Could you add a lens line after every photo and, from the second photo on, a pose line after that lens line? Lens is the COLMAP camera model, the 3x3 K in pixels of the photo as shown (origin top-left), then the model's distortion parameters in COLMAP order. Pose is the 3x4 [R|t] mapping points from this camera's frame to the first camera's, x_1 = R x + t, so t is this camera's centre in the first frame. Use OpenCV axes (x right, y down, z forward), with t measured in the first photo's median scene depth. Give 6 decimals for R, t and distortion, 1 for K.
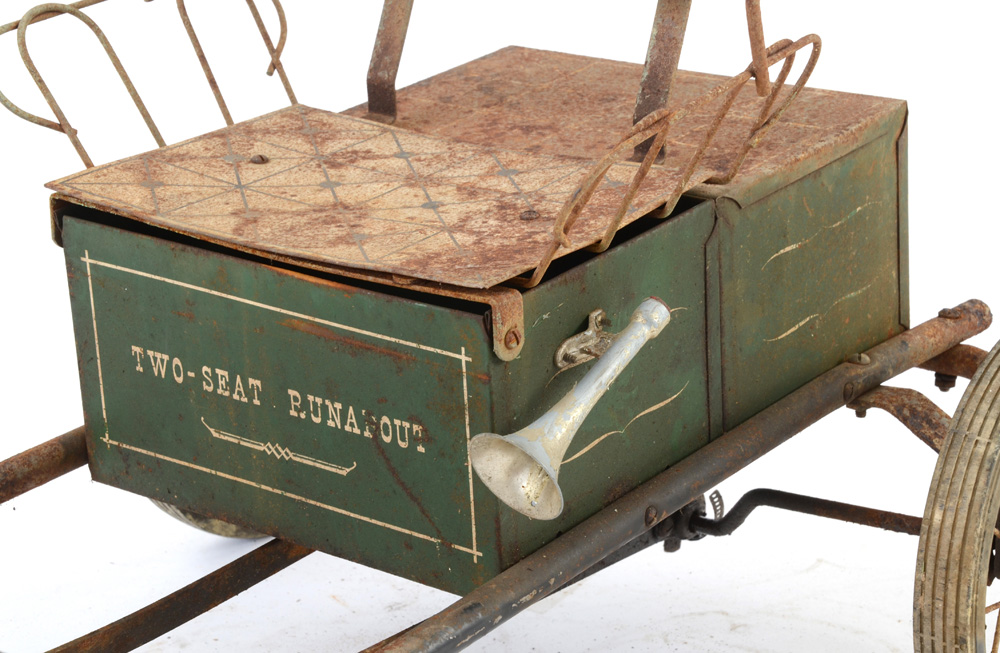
lens RADIAL K [[2728.2, 0, 500.0], [0, 2728.2, 326.5], [0, 0, 1]] dist [0.690000, -0.286590]
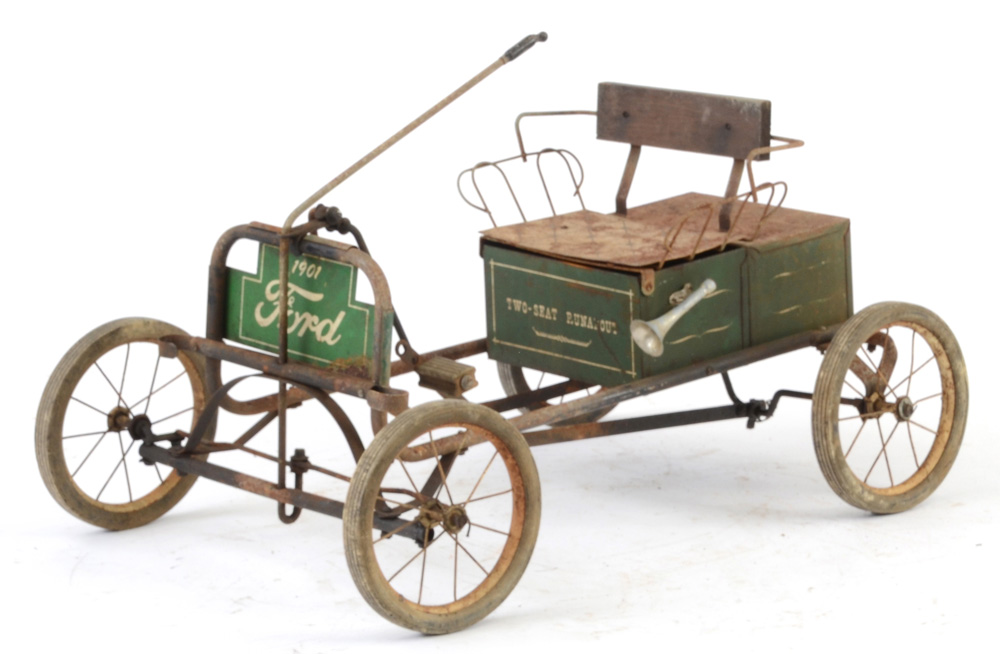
lens RADIAL K [[3497.4, 0, 486.4], [0, 3497.4, 327.8], [0, 0, 1]] dist [0.936375, 0.794773]
pose [[0.988799, 0.050805, -0.140344, 0.294486], [-0.063864, 0.993877, -0.090167, 0.324133], [0.134903, 0.098120, 0.985989, -2.126853]]
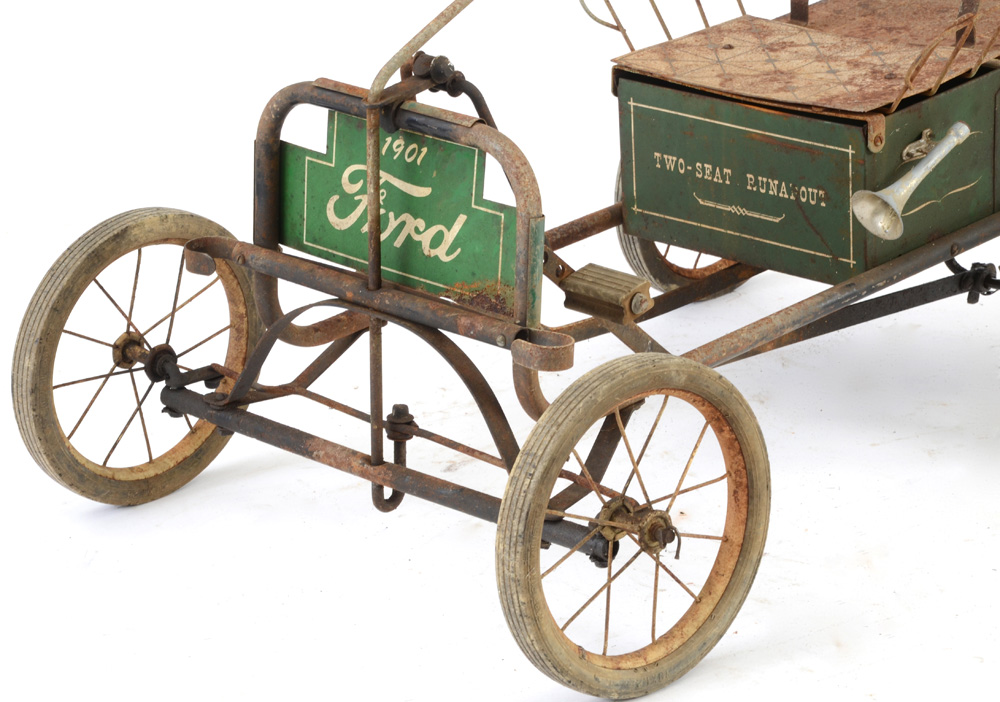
lens RADIAL K [[3228.7, 0, 499.3], [0, 3228.7, 335.8], [0, 0, 1]] dist [1.034756, 1.547245]
pose [[0.994700, 0.028994, -0.098652, -0.024615], [-0.028007, 0.999543, 0.011370, 0.106535], [0.098937, -0.008547, 0.995057, -1.111575]]
